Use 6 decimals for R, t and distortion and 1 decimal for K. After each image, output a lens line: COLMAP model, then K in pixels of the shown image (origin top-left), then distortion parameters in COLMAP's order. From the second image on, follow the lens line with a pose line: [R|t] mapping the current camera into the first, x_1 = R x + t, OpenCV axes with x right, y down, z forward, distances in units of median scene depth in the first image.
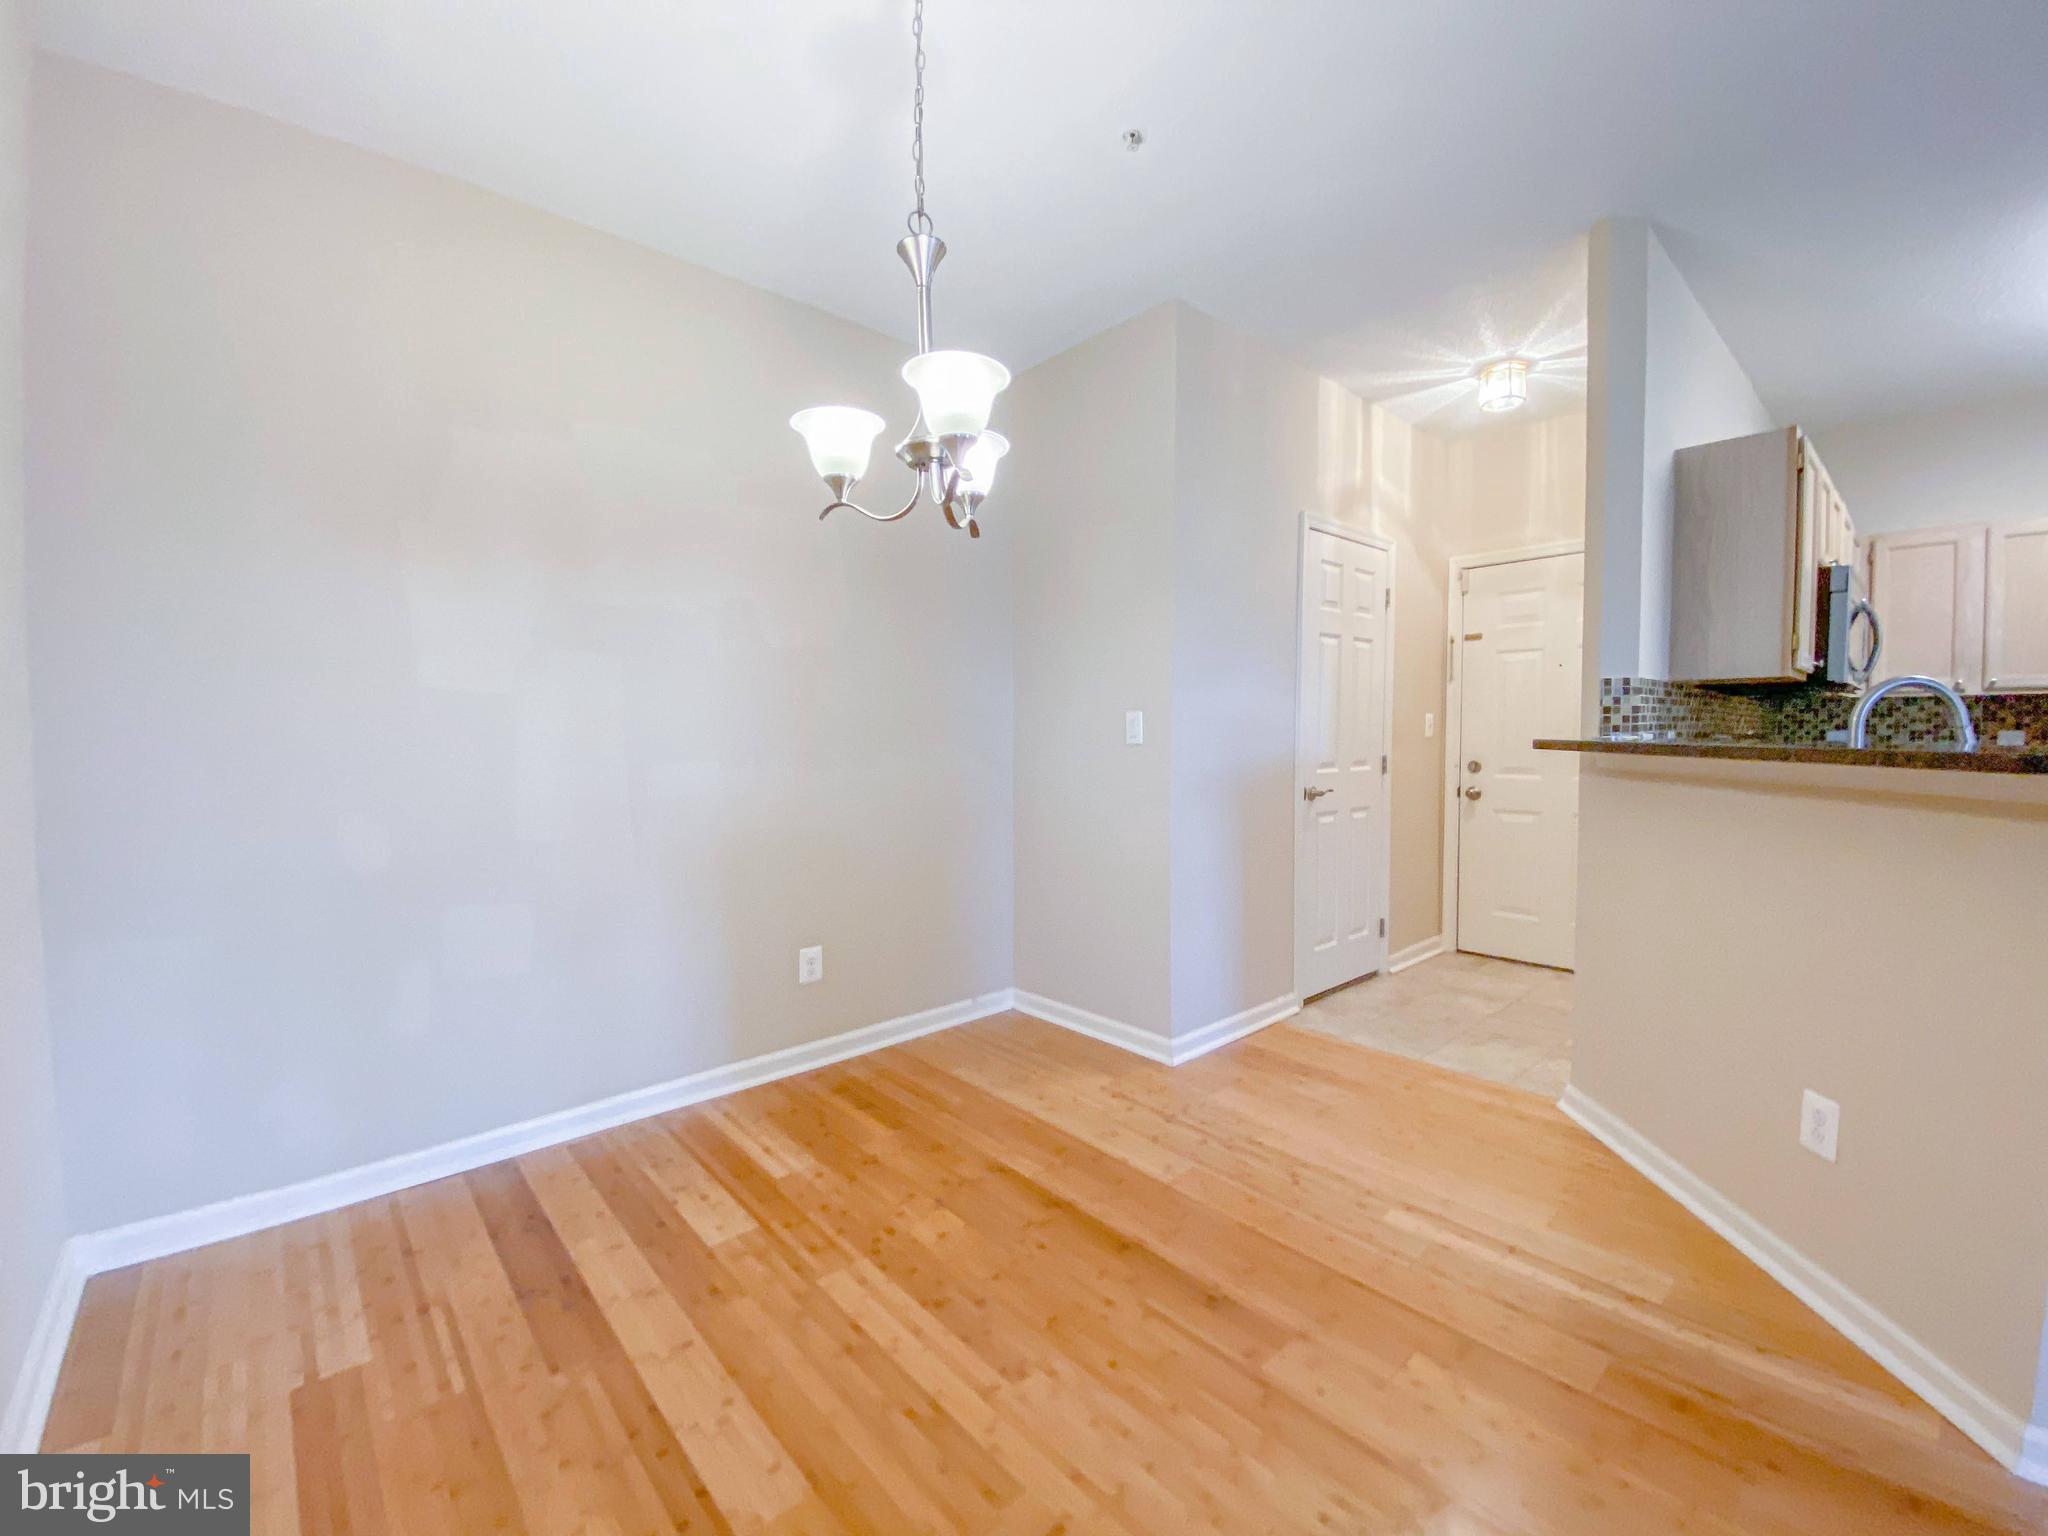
lens RADIAL K [[834.9, 0, 1002.7], [0, 834.9, 776.7], [0, 0, 1]] dist [0.009534, -0.013446]
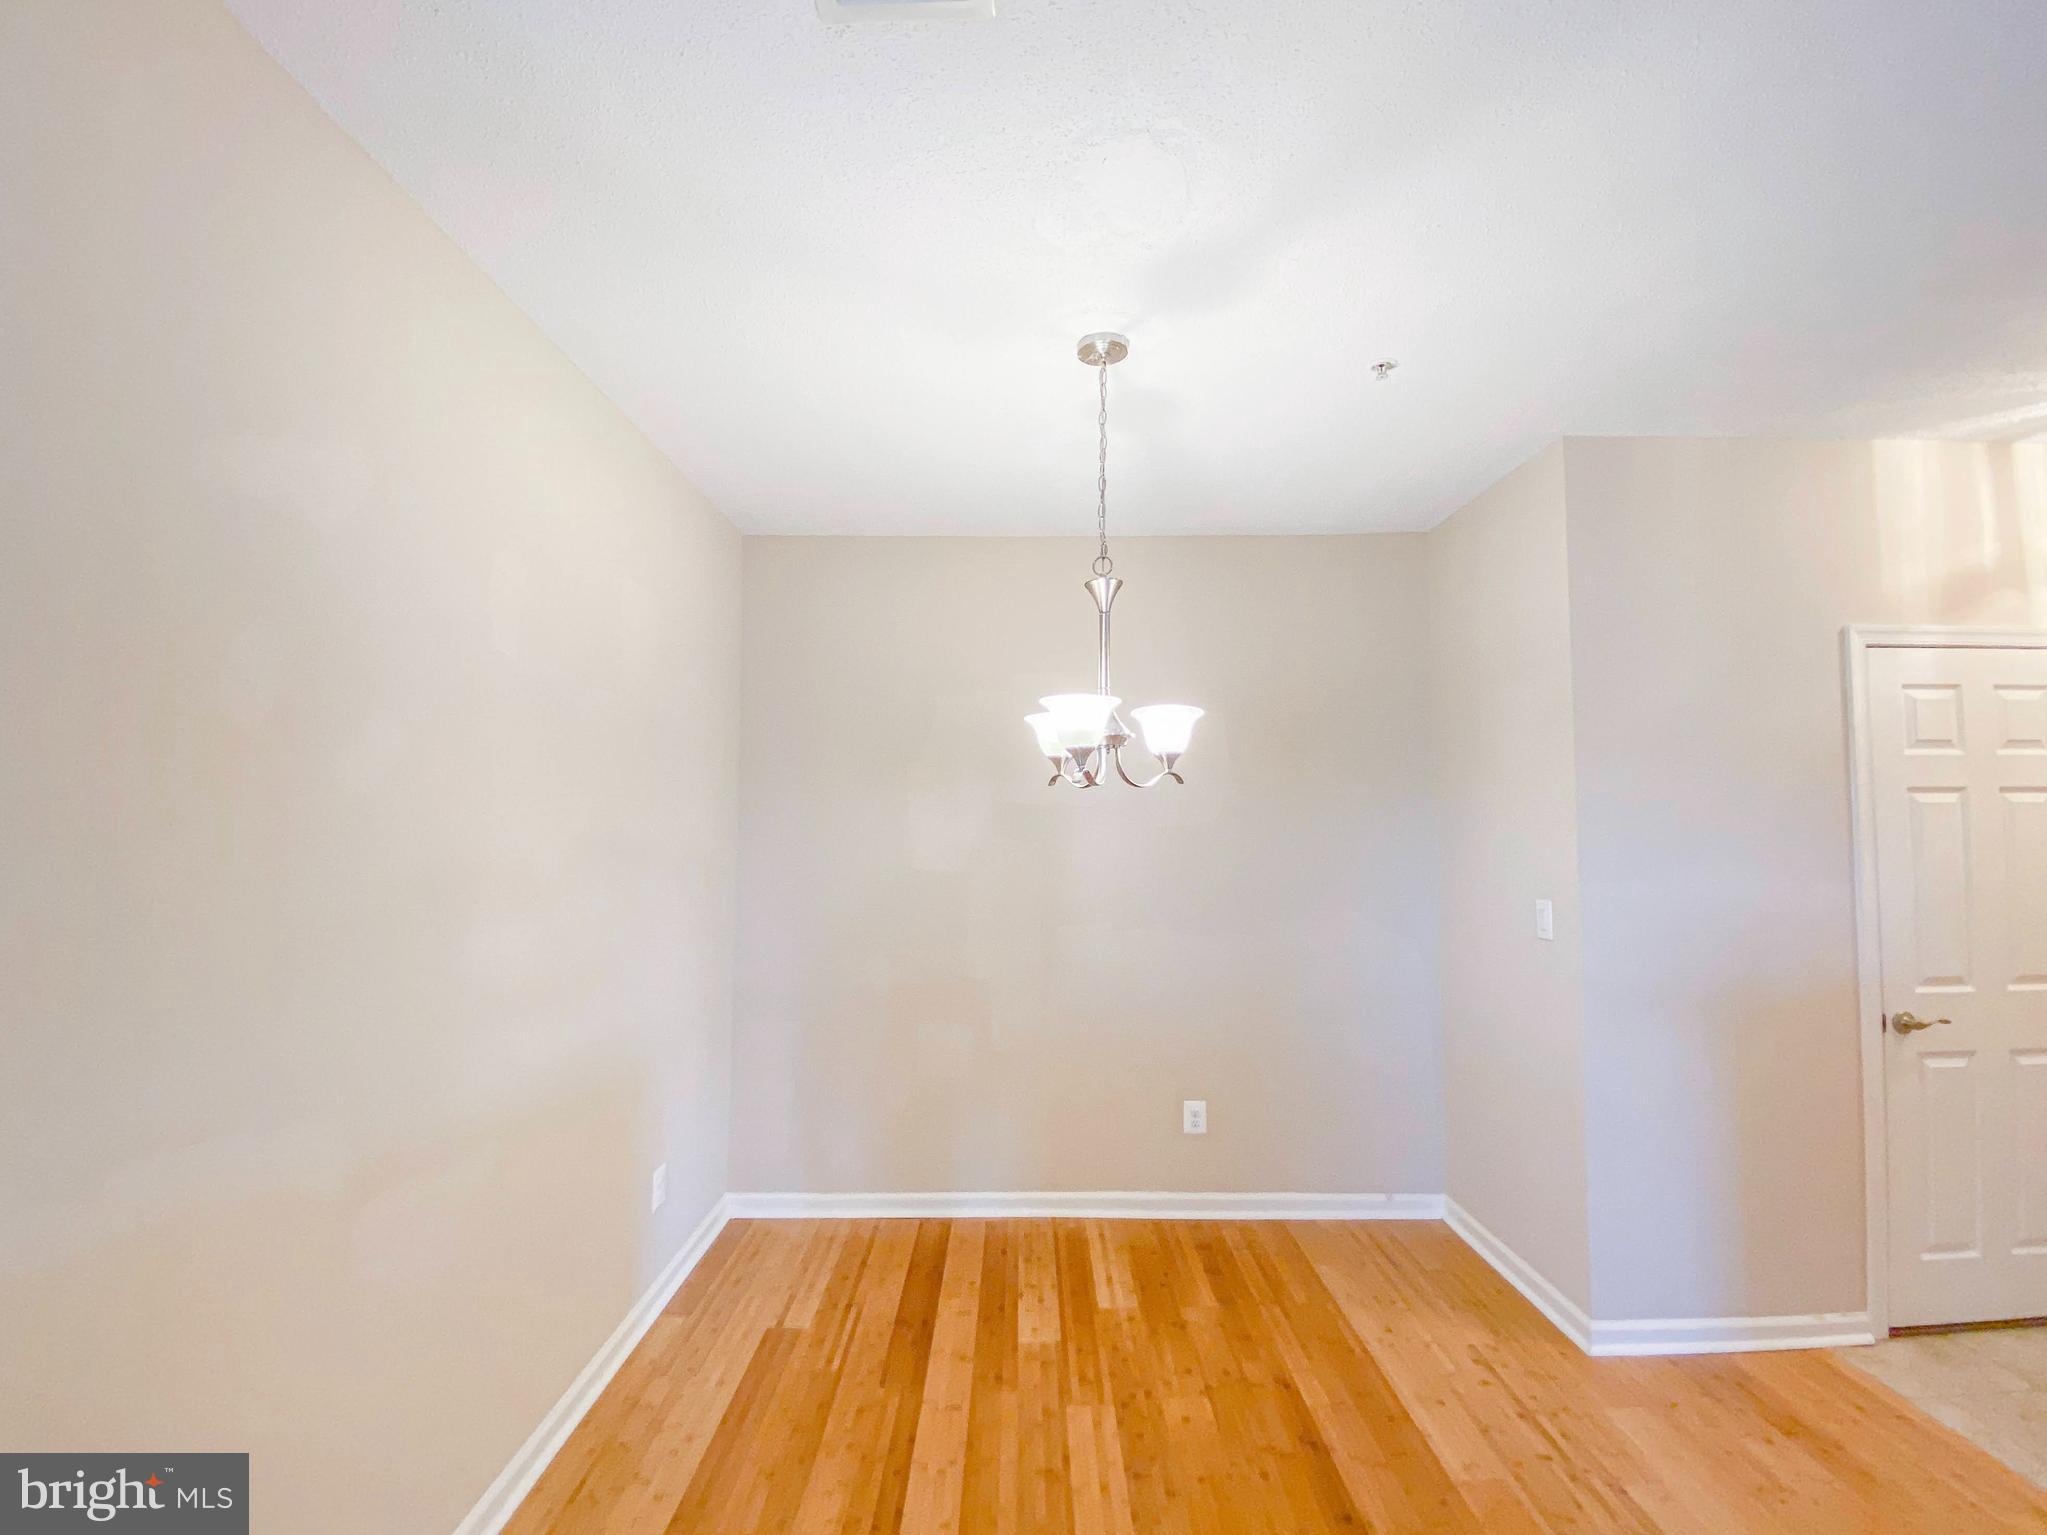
lens RADIAL K [[834.5, 0, 997.4], [0, 834.5, 779.6], [0, 0, 1]] dist [0.009534, -0.013446]
pose [[0.748016, -0.034580, -0.662779, 0.404744], [-0.036885, 0.994932, -0.093538, -0.130775], [0.662655, 0.094415, 0.742950, -0.023810]]
